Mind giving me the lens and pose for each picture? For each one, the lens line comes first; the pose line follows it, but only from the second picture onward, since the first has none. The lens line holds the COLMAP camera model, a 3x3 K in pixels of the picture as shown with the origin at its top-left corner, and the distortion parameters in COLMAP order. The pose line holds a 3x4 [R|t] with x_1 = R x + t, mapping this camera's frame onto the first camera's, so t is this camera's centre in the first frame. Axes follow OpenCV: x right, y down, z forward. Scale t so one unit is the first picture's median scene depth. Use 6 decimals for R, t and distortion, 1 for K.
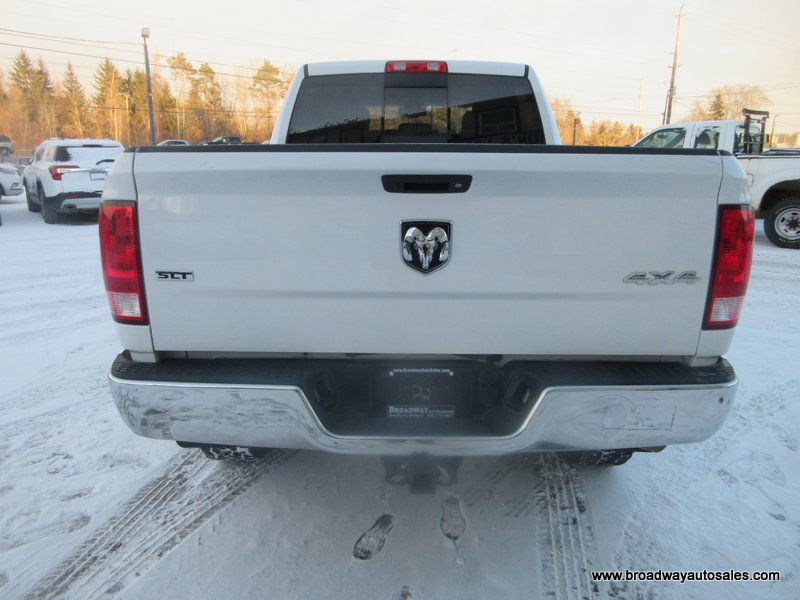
lens RADIAL K [[604.6, 0, 400.5], [0, 604.6, 299.0], [0, 0, 1]] dist [0.013297, -0.005204]
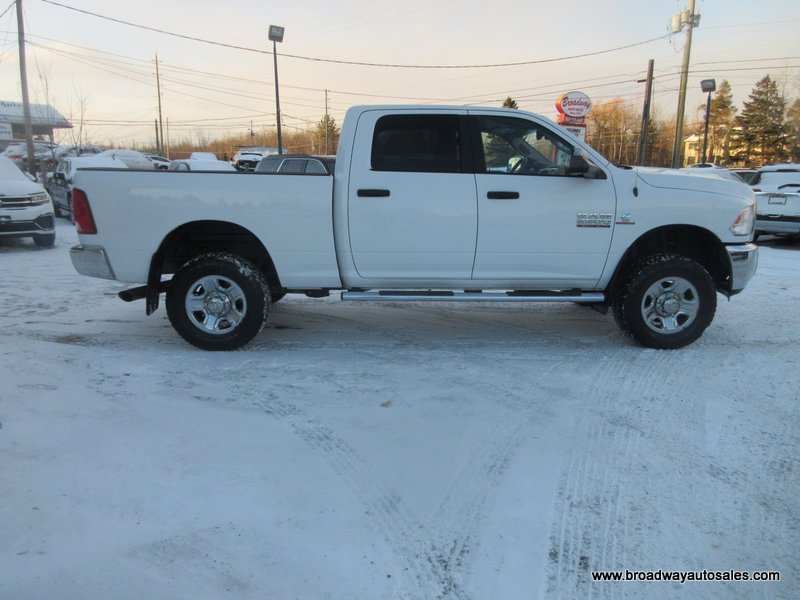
lens RADIAL K [[604.6, 0, 394.0], [0, 604.6, 296.4], [0, 0, 1]] dist [0.013297, -0.005204]
pose [[0.044244, 0.197221, -0.979360, 0.505136], [-0.243555, 0.952870, 0.180884, -0.078743], [0.968877, 0.230525, 0.090193, 0.333282]]
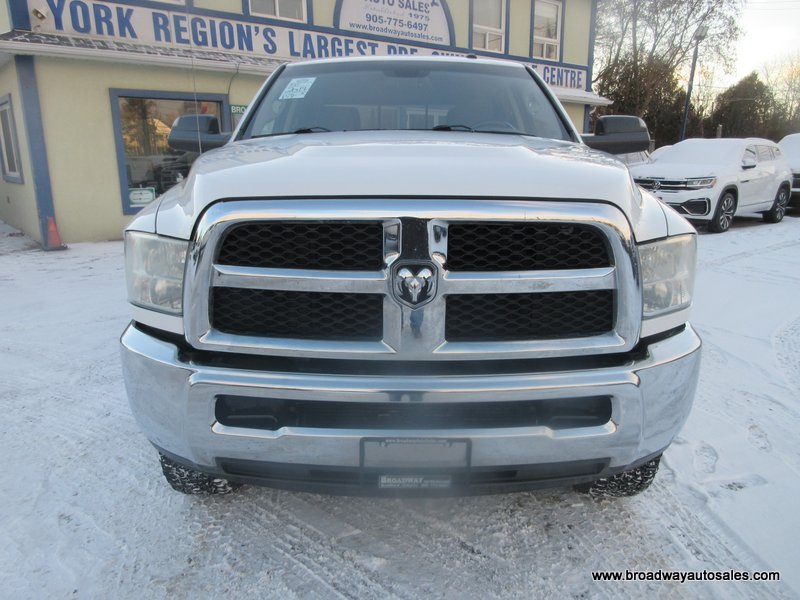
lens RADIAL K [[604.6, 0, 400.3], [0, 604.6, 298.8], [0, 0, 1]] dist [0.013297, -0.005204]
pose [[-0.999880, -0.005919, -0.014332, 0.015315], [-0.011818, 0.889279, 0.457212, -0.181211], [0.010039, 0.457327, -0.889242, 0.752094]]
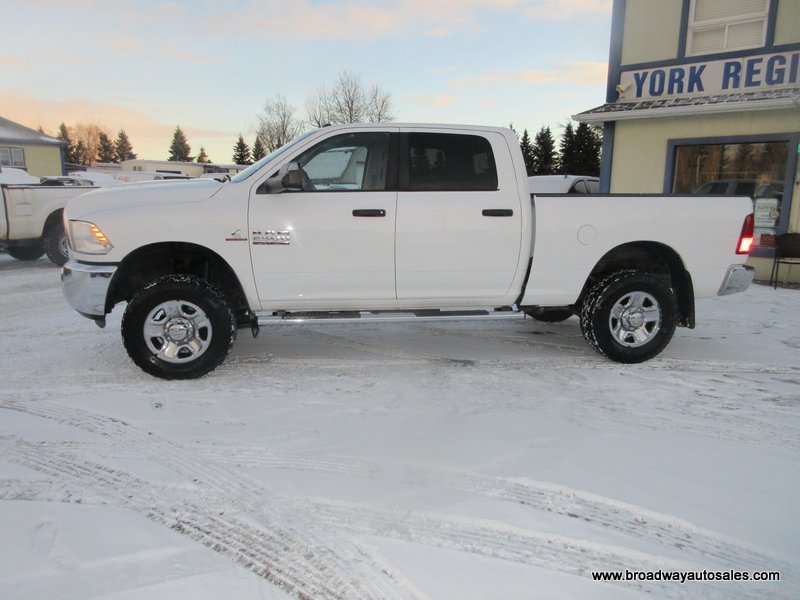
lens RADIAL K [[604.6, 0, 396.6], [0, 604.6, 303.3], [0, 0, 1]] dist [0.013297, -0.005204]
pose [[-0.168170, -0.189011, 0.967468, -0.473017], [0.217911, 0.950037, 0.223483, -0.116775], [-0.961371, 0.248405, -0.118581, 0.471283]]
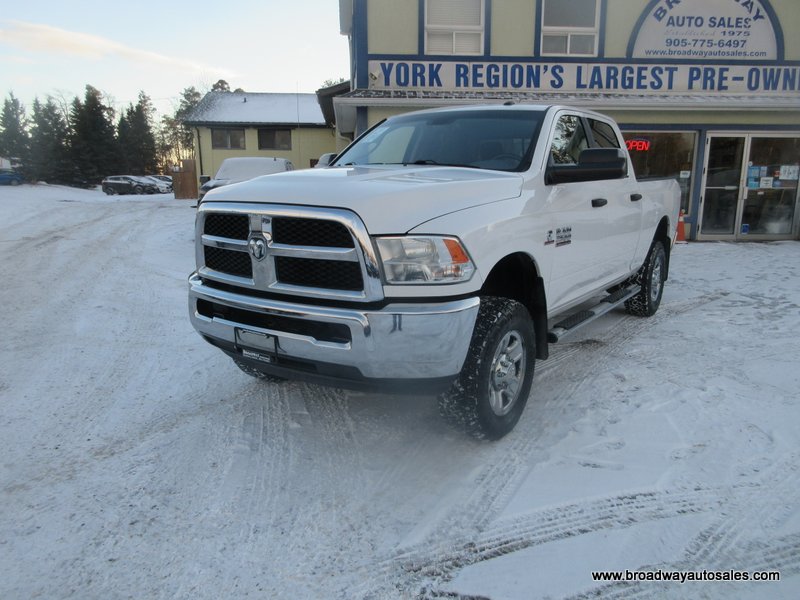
lens RADIAL K [[604.6, 0, 400.1], [0, 604.6, 300.5], [0, 0, 1]] dist [0.013297, -0.005204]
pose [[-0.827000, -0.125444, 0.548029, -0.186983], [0.121987, 0.911526, 0.392732, -0.195987], [-0.548809, 0.391642, -0.738529, 0.796710]]
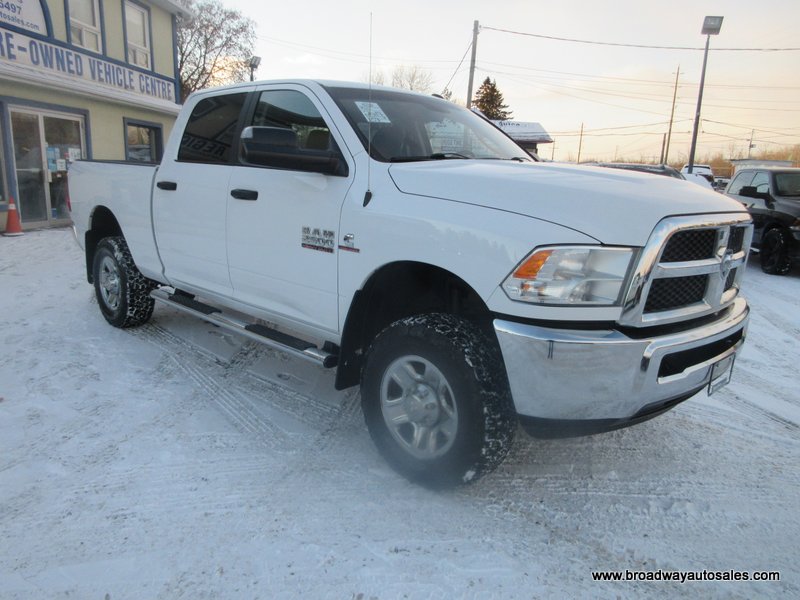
lens RADIAL K [[604.6, 0, 401.4], [0, 604.6, 297.7], [0, 0, 1]] dist [0.013297, -0.005204]
pose [[-0.698711, 0.110426, -0.706830, 0.259916], [-0.210487, 0.912552, 0.350635, -0.164358], [0.683738, 0.393771, -0.614366, 0.690463]]
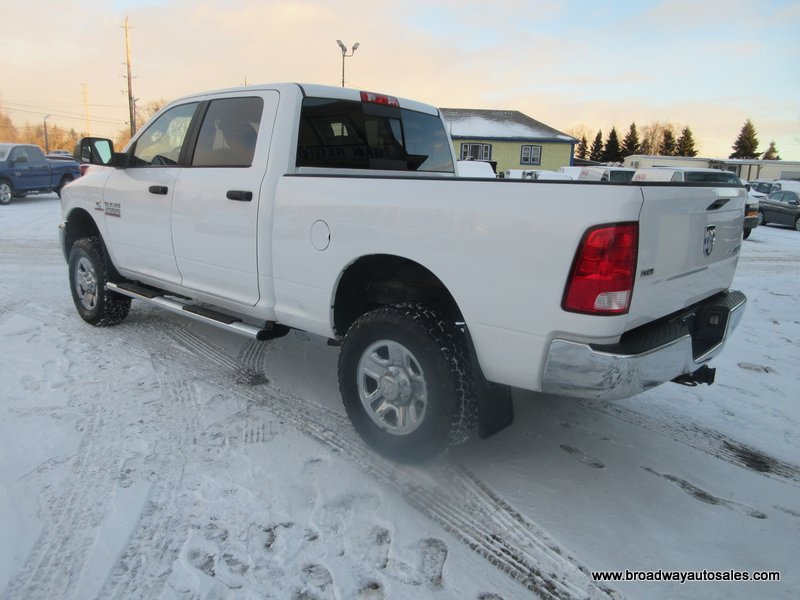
lens RADIAL K [[604.6, 0, 393.8], [0, 604.6, 304.0], [0, 0, 1]] dist [0.013297, -0.005204]
pose [[0.655966, -0.140636, 0.741573, -0.264939], [0.143826, 0.987776, 0.060105, -0.020283], [-0.740961, 0.067231, 0.668174, 0.074086]]
